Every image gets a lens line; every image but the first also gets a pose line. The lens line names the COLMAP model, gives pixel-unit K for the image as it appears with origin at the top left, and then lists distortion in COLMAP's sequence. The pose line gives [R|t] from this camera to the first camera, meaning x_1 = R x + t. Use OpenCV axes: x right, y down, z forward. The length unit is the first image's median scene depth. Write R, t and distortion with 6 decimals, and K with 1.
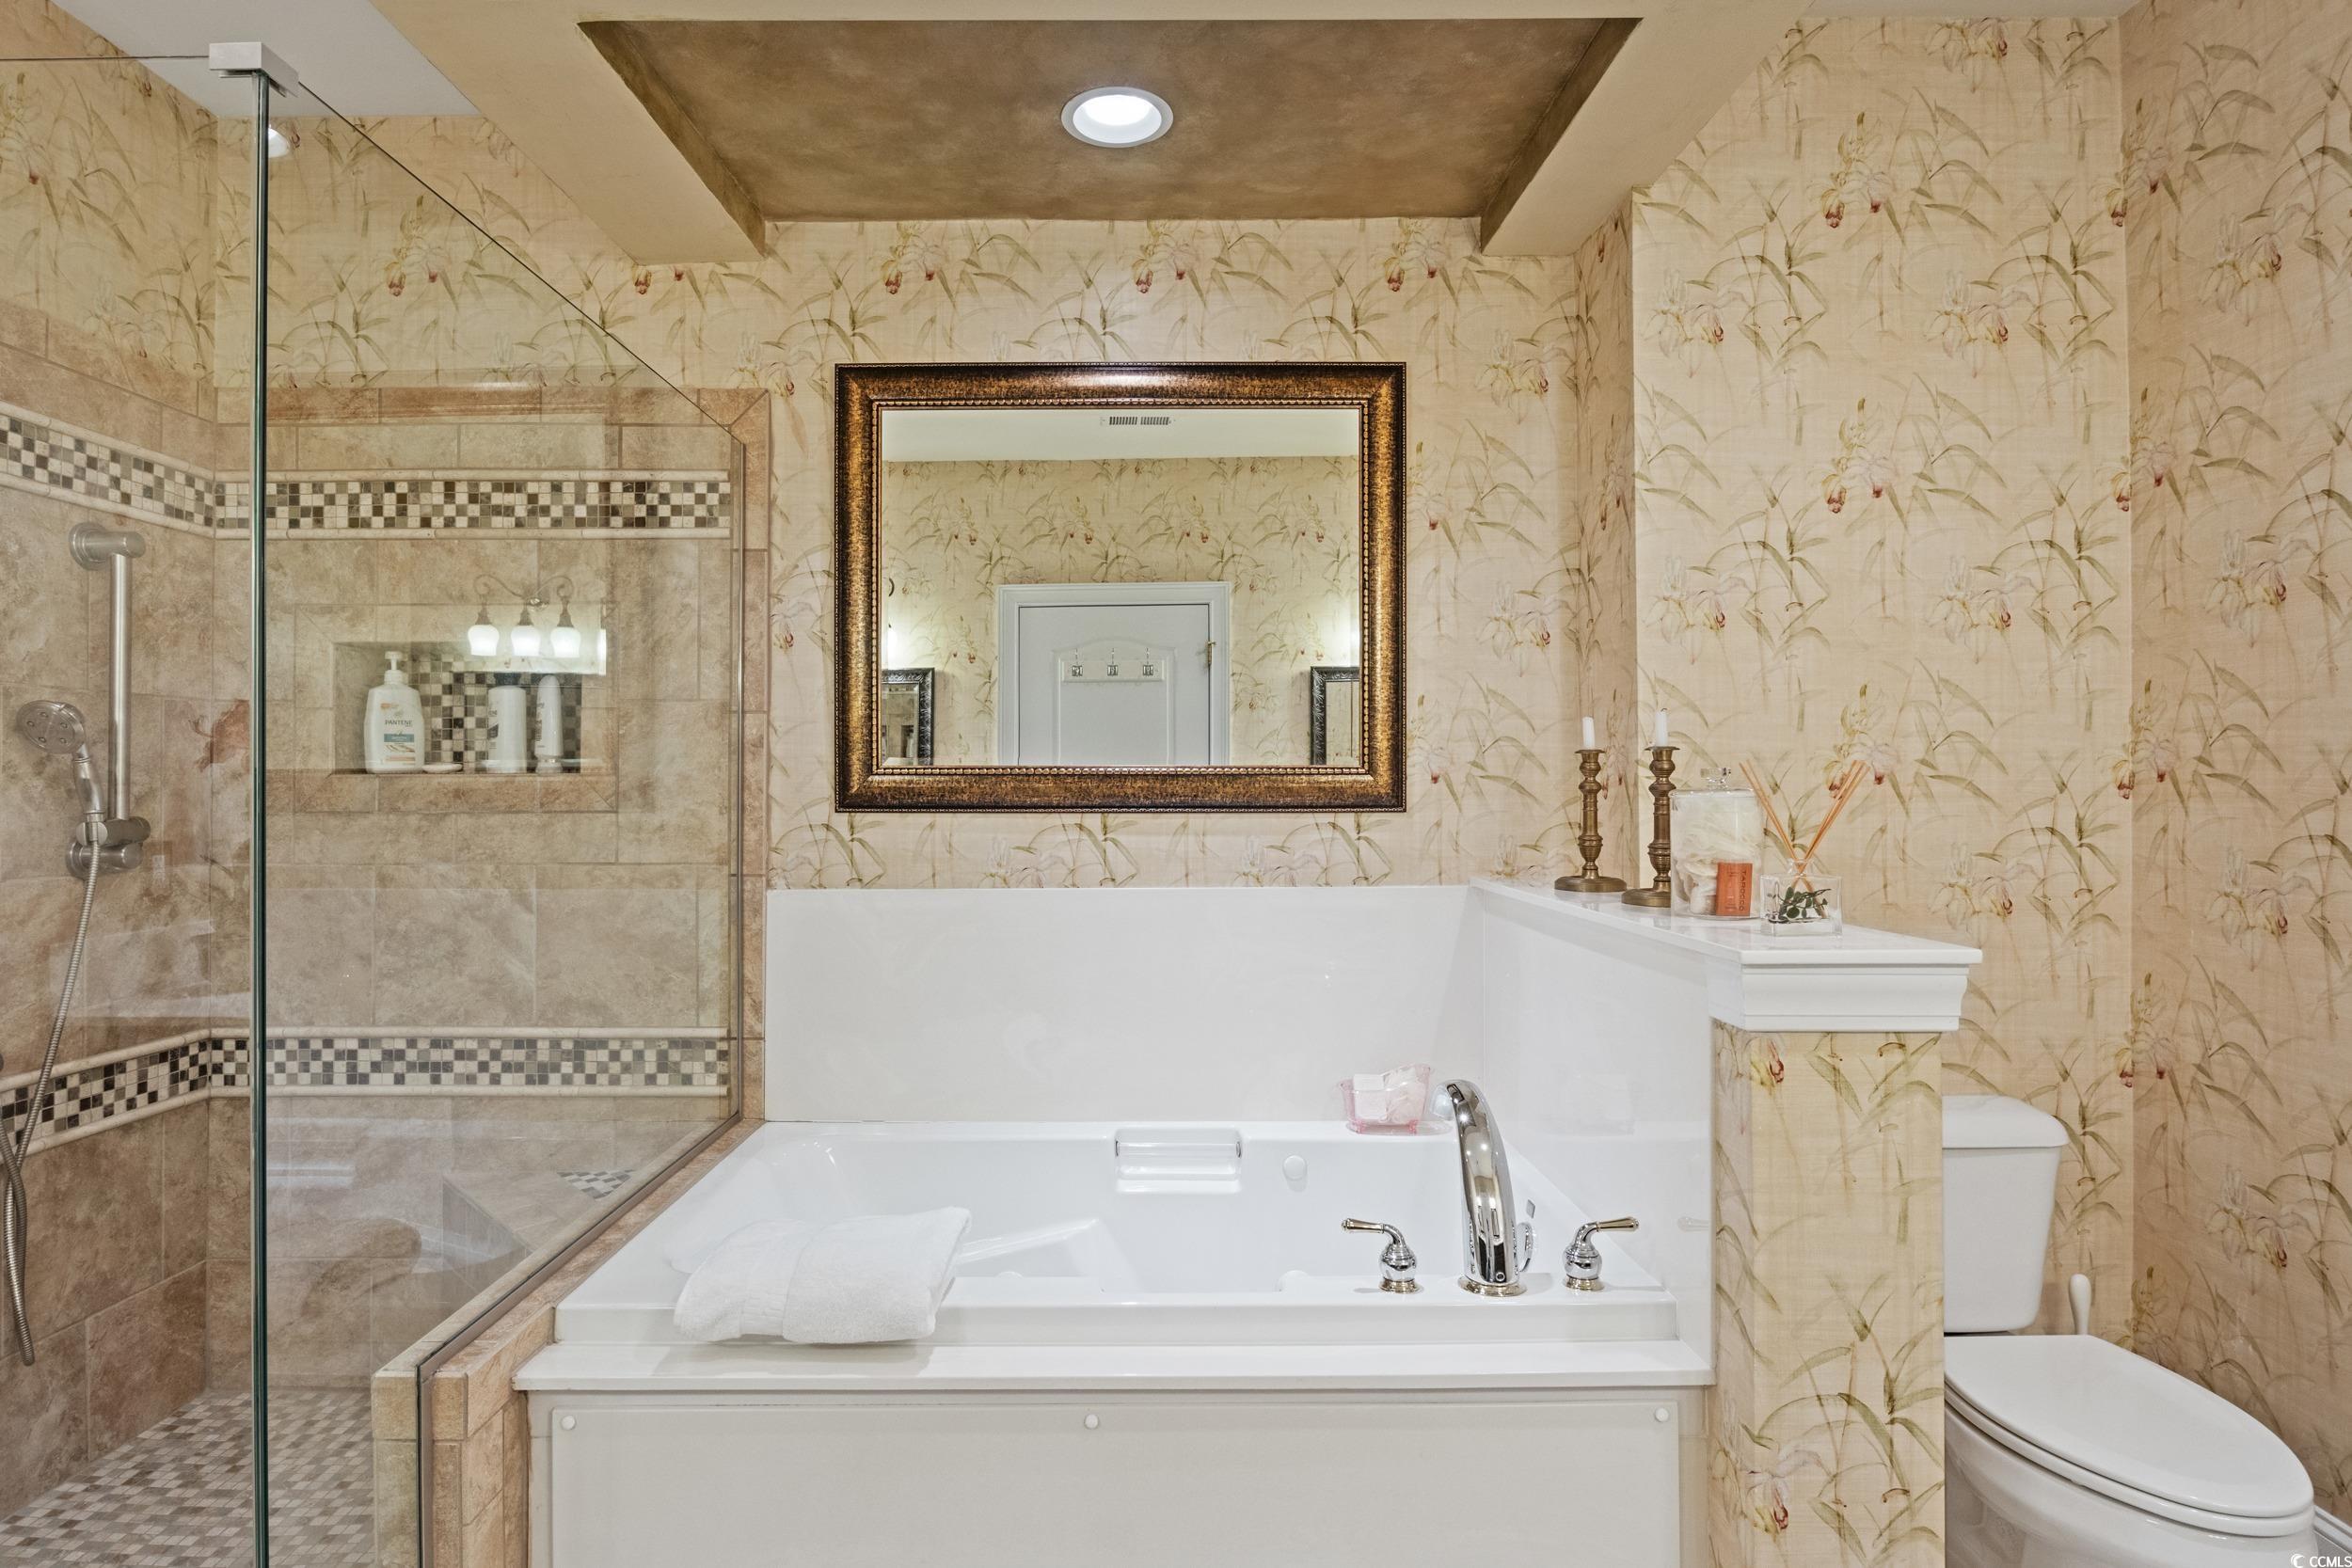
lens RADIAL K [[1227.6, 0, 1183.4], [0, 1227.6, 759.4], [0, 0, 1]] dist [-0.007493, -0.003441]
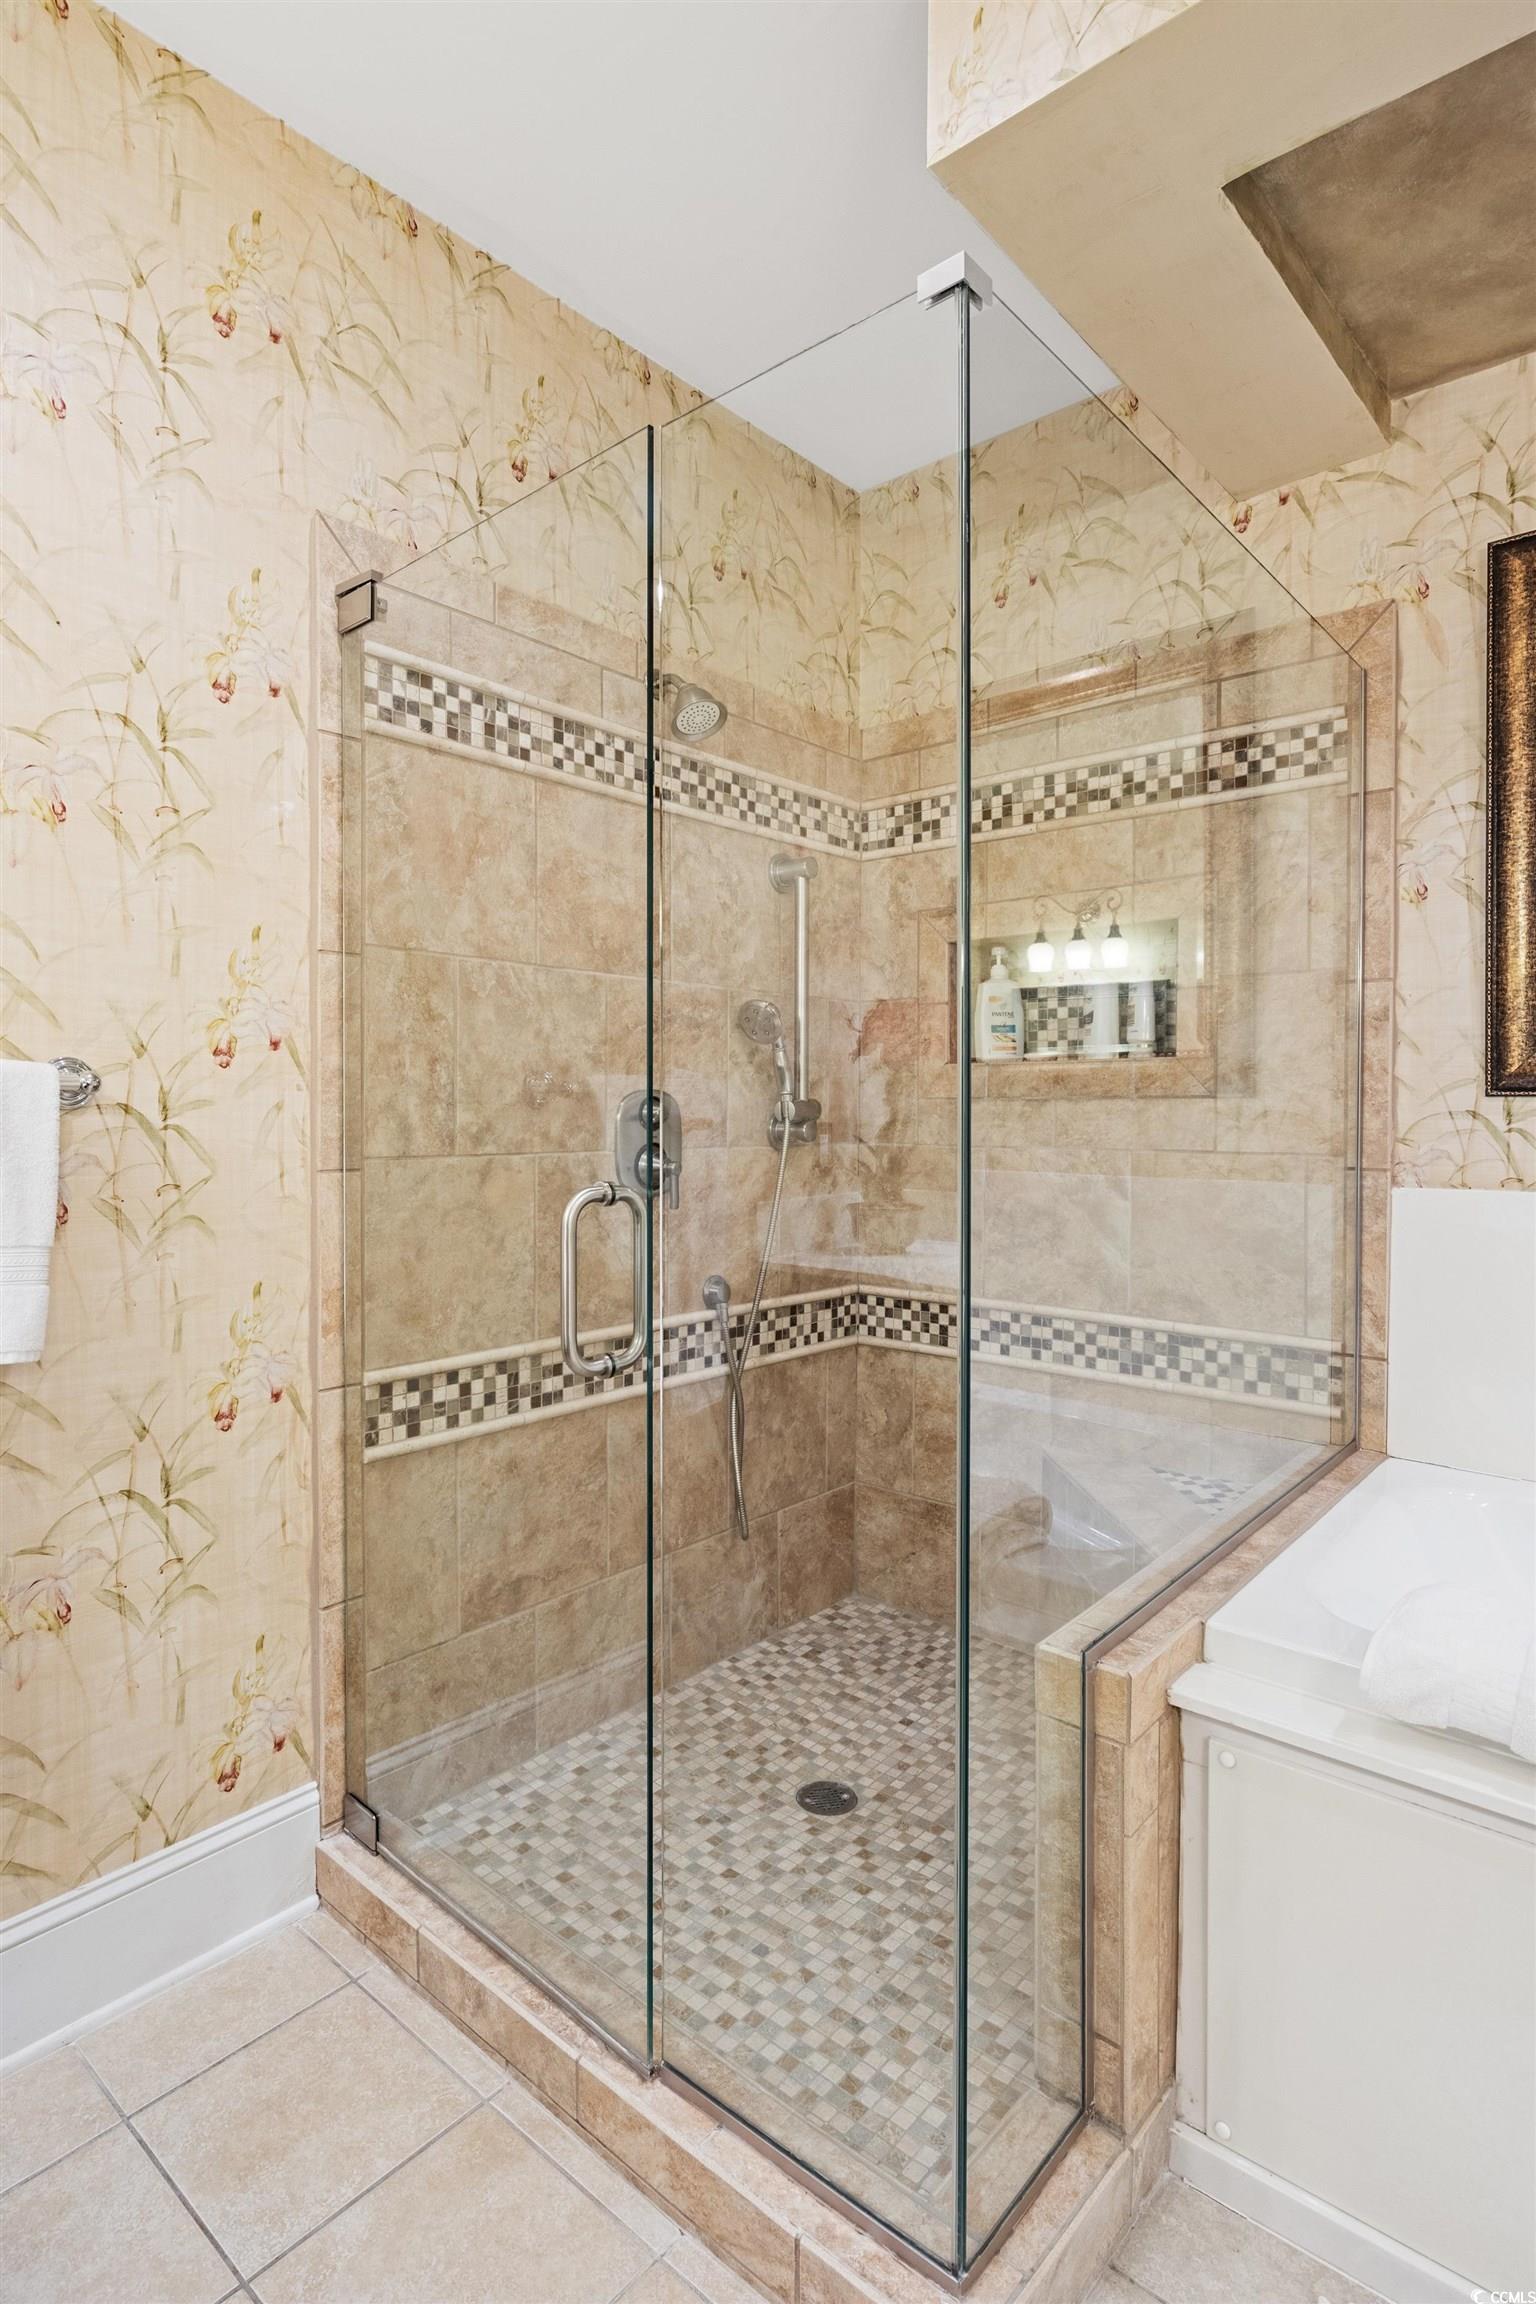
lens RADIAL K [[1202.7, 0, 779.2], [0, 1202.7, 1104.1], [0, 0, 1]] dist [-0.007493, -0.003441]
pose [[0.762219, 0.006374, -0.647287, -0.123824], [0.003652, 0.999893, 0.014146, 0.034853], [0.647309, -0.013146, 0.762115, 0.085684]]
